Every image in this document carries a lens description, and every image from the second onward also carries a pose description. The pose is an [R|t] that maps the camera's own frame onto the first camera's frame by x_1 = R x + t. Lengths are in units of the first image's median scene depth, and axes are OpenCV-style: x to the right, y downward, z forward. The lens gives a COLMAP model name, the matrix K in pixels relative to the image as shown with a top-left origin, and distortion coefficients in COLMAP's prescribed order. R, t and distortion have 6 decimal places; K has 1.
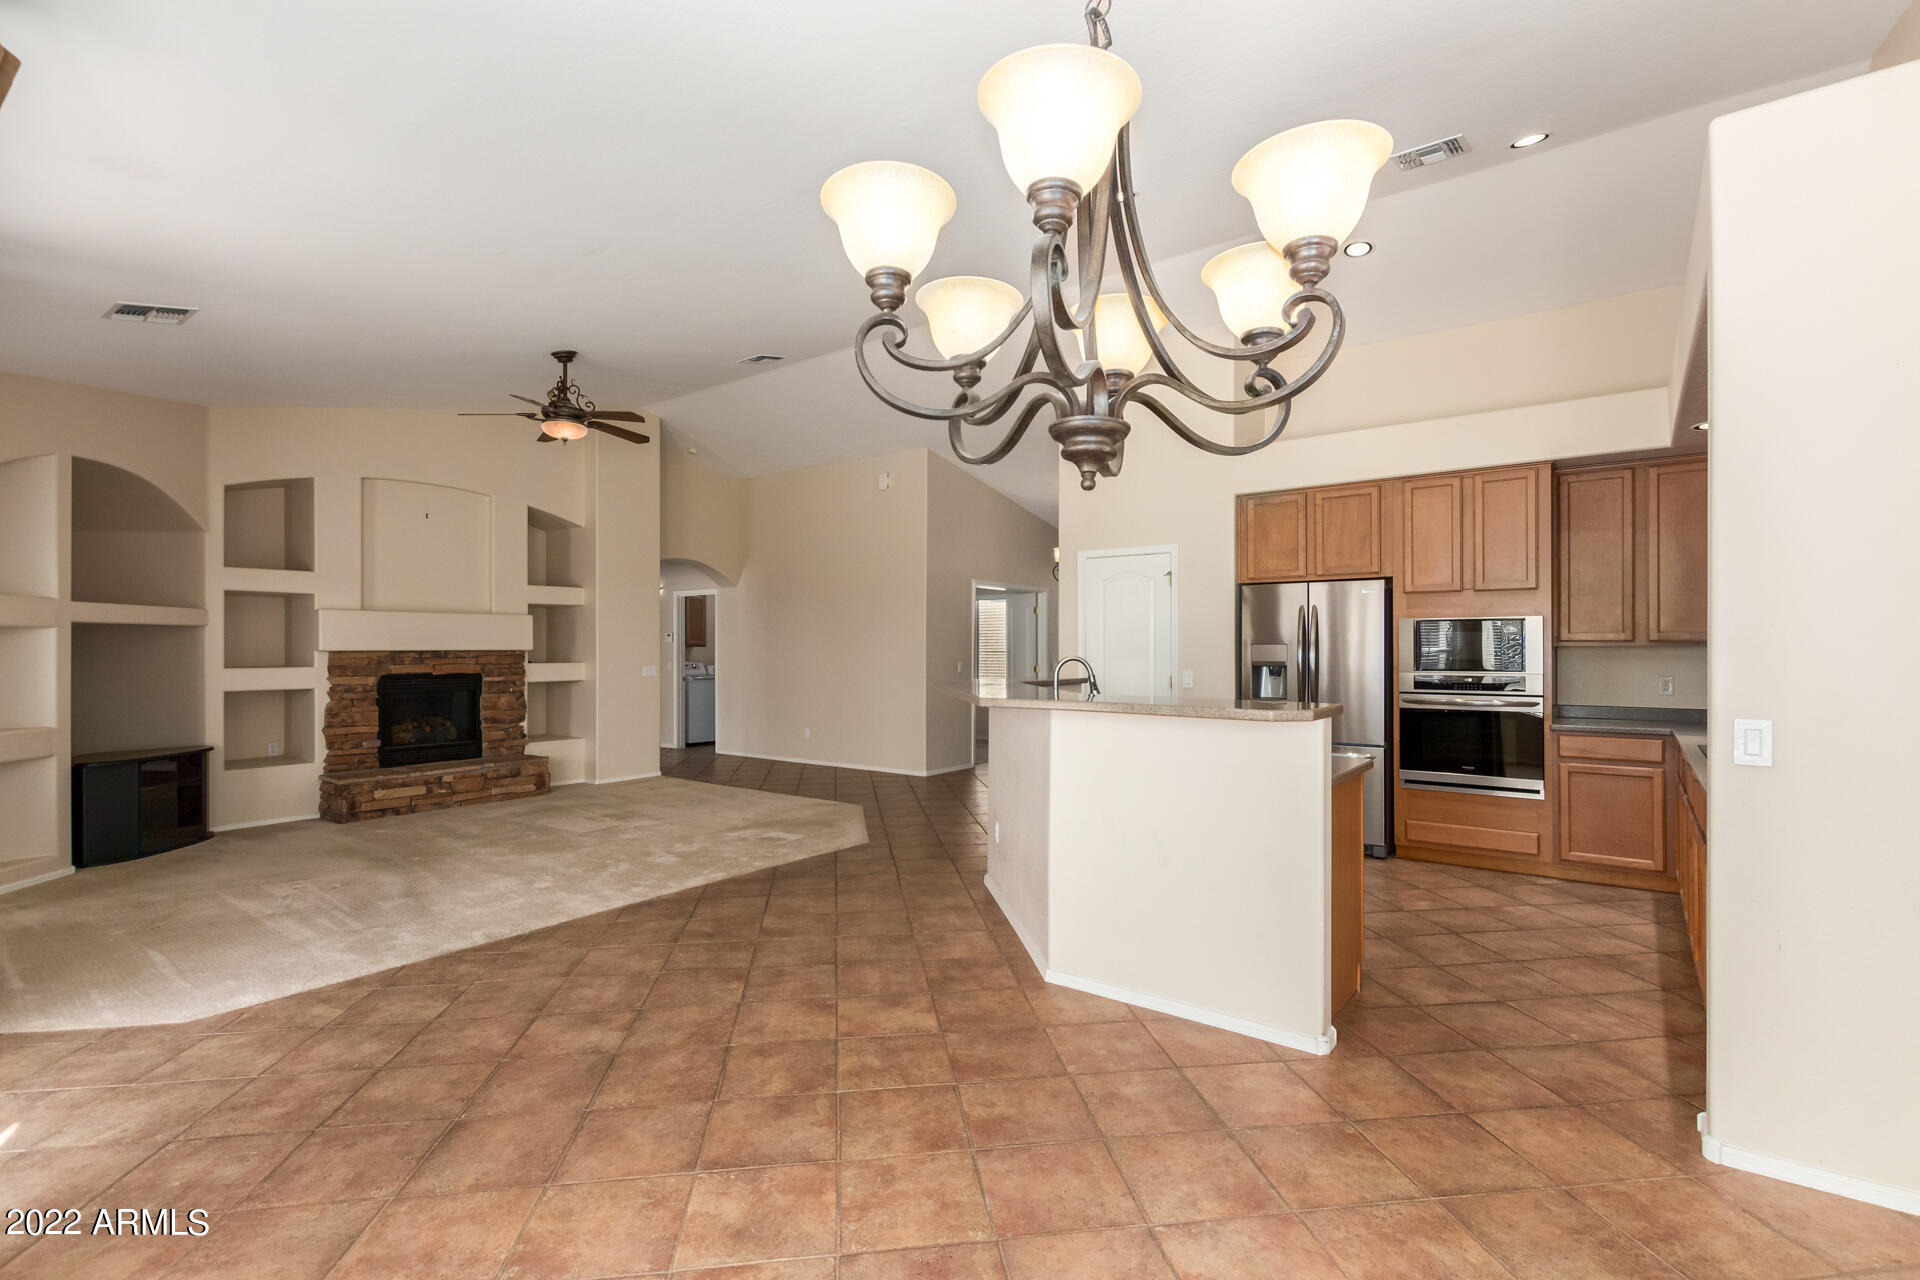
lens RADIAL K [[886.6, 0, 967.9], [0, 886.6, 642.1], [0, 0, 1]] dist [-0.001642, 0.000953]
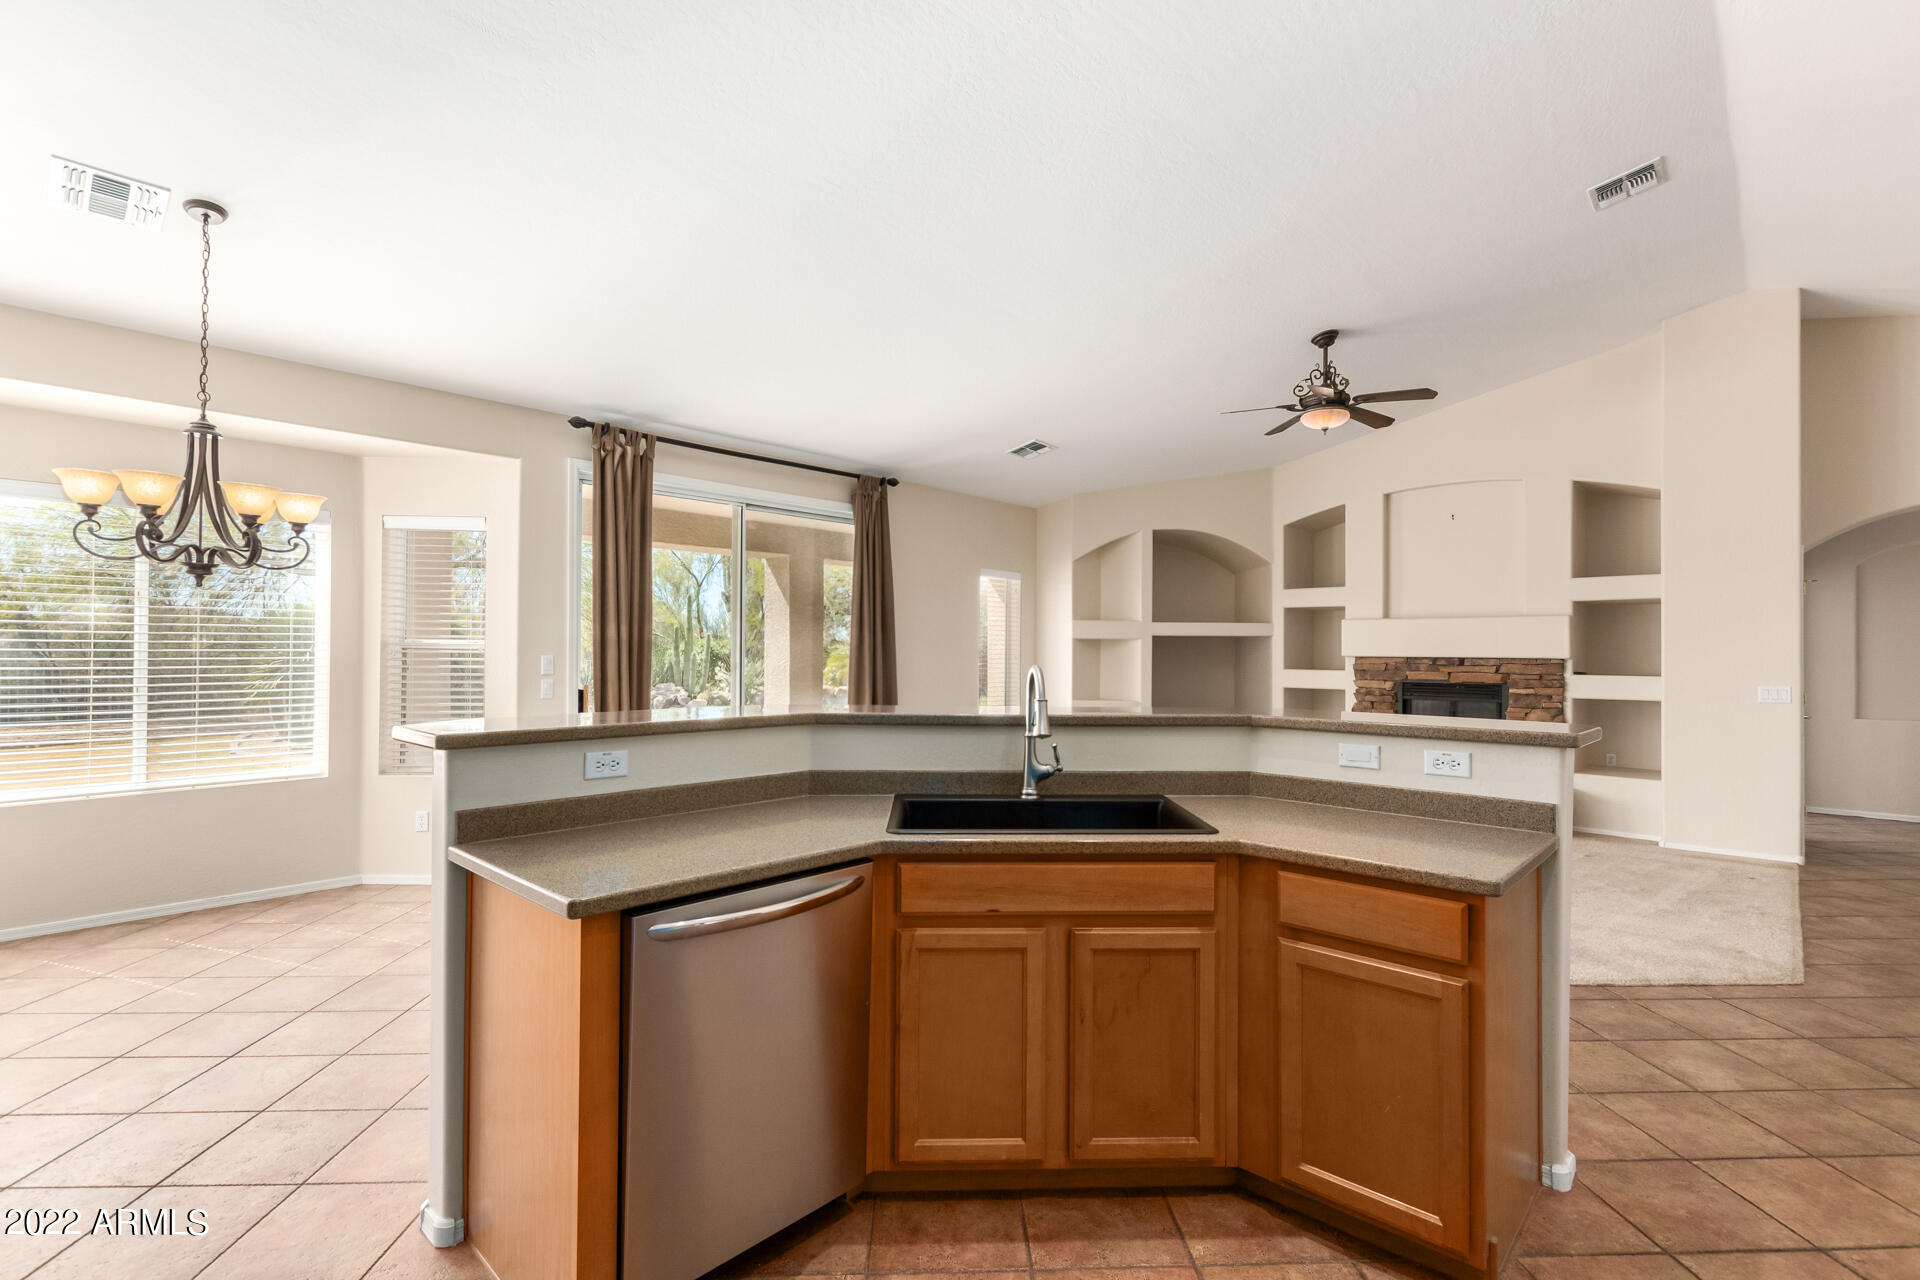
lens RADIAL K [[886.6, 0, 964.3], [0, 886.6, 645.5], [0, 0, 1]] dist [-0.001642, 0.000953]
pose [[-0.134604, -0.001665, -0.990898, 0.454384], [0.000151, 0.999999, -0.001700, -0.002000], [0.990899, -0.000379, -0.134604, 0.667826]]
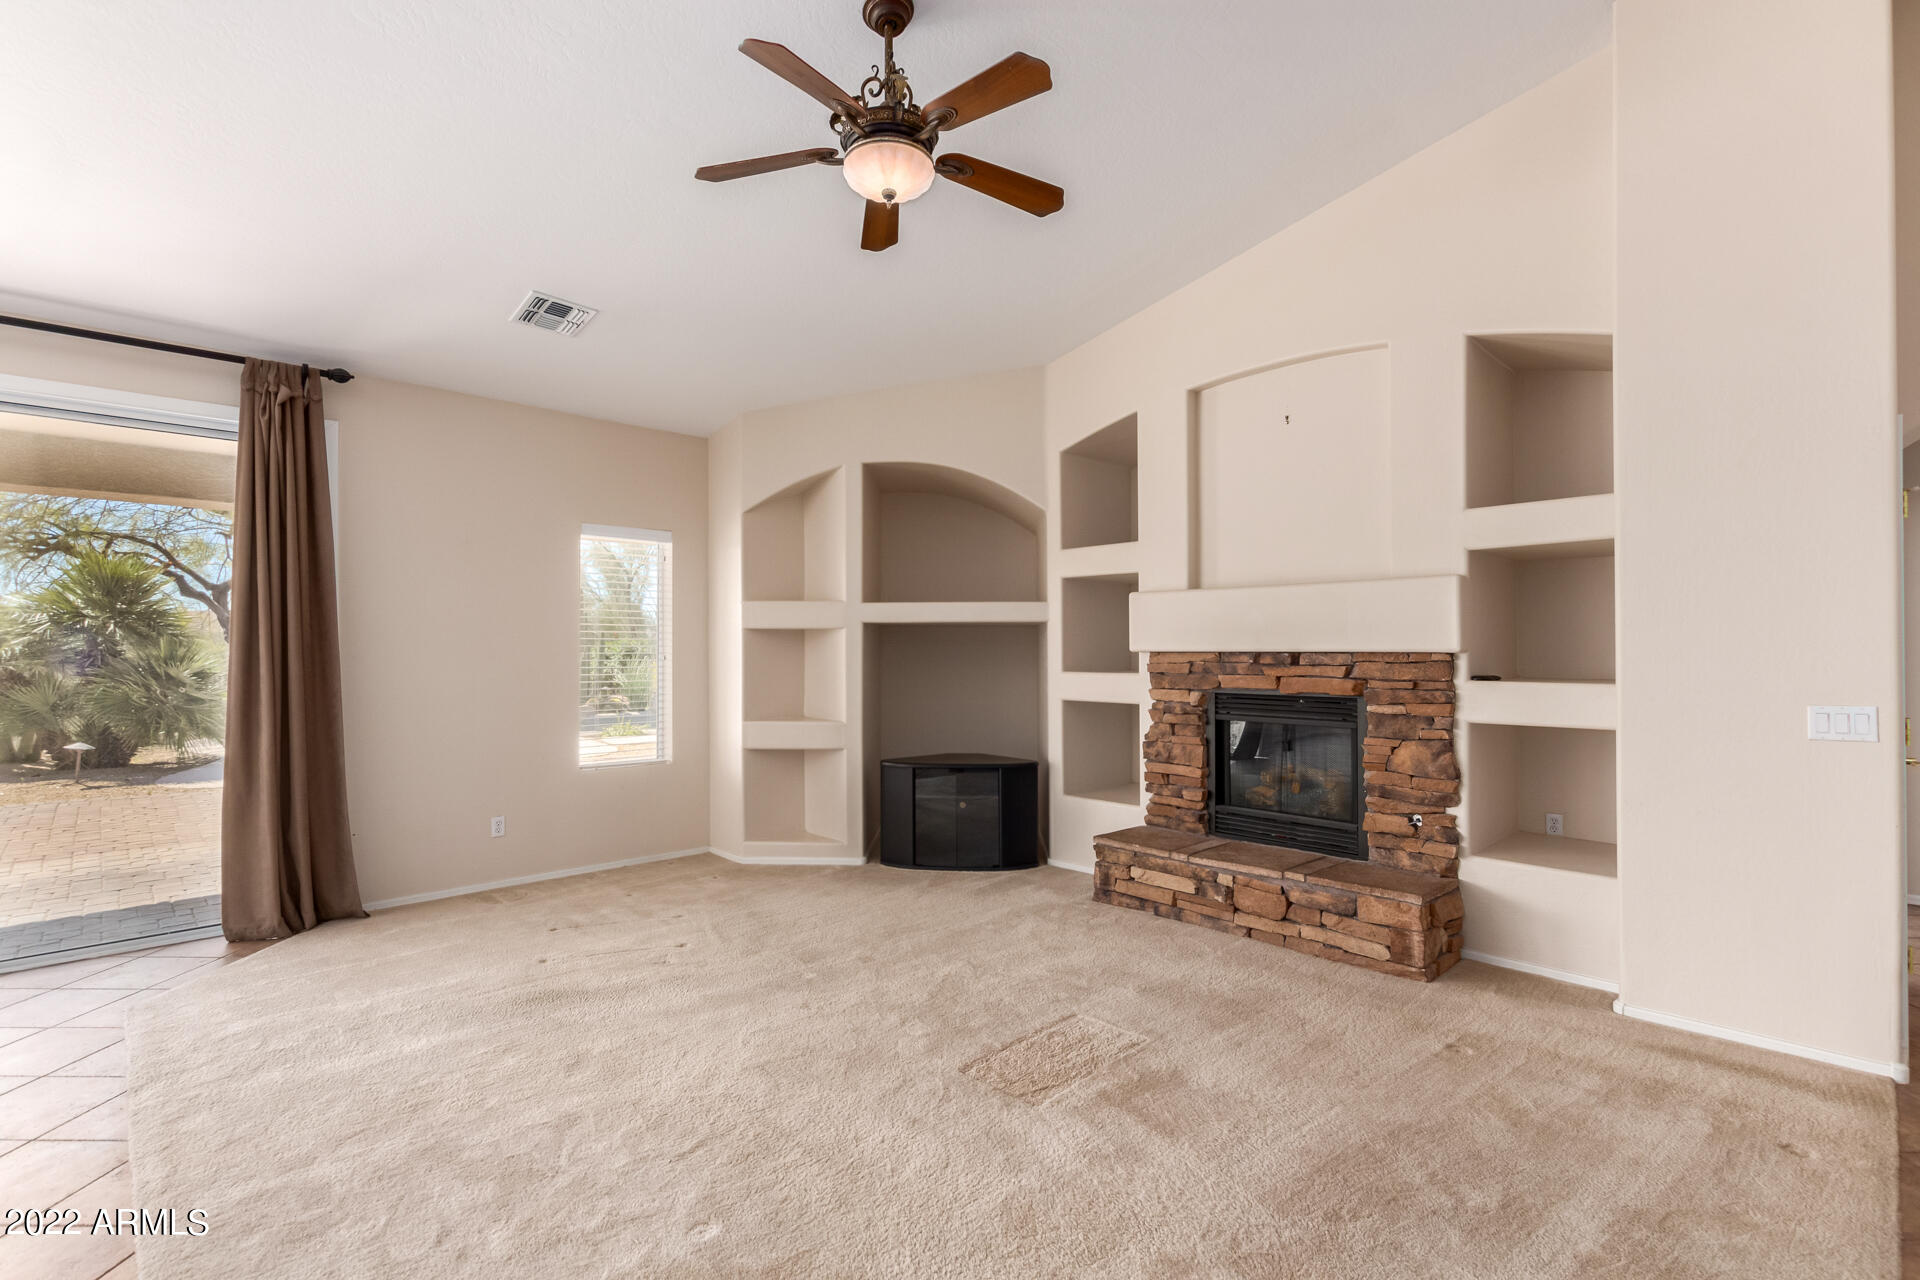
lens RADIAL K [[886.6, 0, 969.0], [0, 886.6, 643.4], [0, 0, 1]] dist [-0.001642, 0.000953]
pose [[-0.179309, 0.001443, -0.983792, -0.004177], [0.011385, 0.999935, -0.000608, 0.002333], [0.983727, -0.011309, -0.179313, 0.992226]]
